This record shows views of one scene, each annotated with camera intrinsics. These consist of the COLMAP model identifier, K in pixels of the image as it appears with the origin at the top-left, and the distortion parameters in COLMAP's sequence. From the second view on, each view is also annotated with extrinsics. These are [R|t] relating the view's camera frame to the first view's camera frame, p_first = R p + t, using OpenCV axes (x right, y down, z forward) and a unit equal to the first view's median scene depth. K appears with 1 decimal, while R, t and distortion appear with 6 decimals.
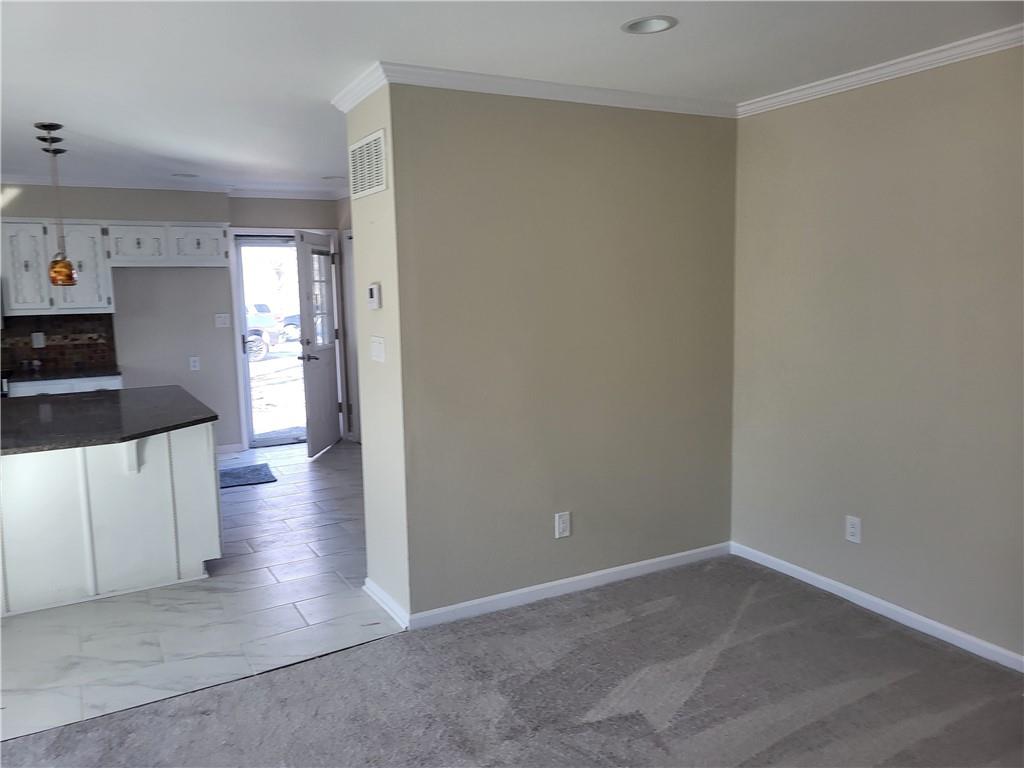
lens RADIAL K [[770.5, 0, 505.3], [0, 770.5, 381.1], [0, 0, 1]] dist [0.059597, -0.044751]
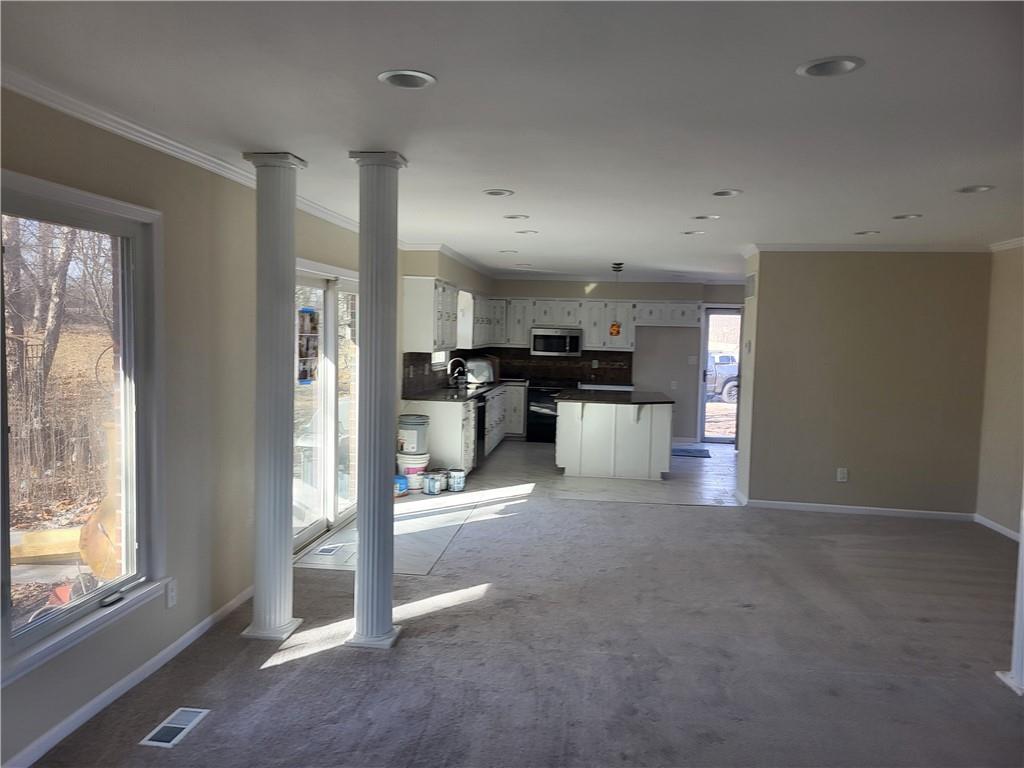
lens RADIAL K [[770.5, 0, 514.1], [0, 770.5, 384.0], [0, 0, 1]] dist [0.059597, -0.044751]
pose [[0.817199, 0.078835, -0.570938, 0.518673], [-0.116384, 0.992766, -0.029503, 0.127126], [0.564482, 0.090558, 0.820463, -1.070727]]
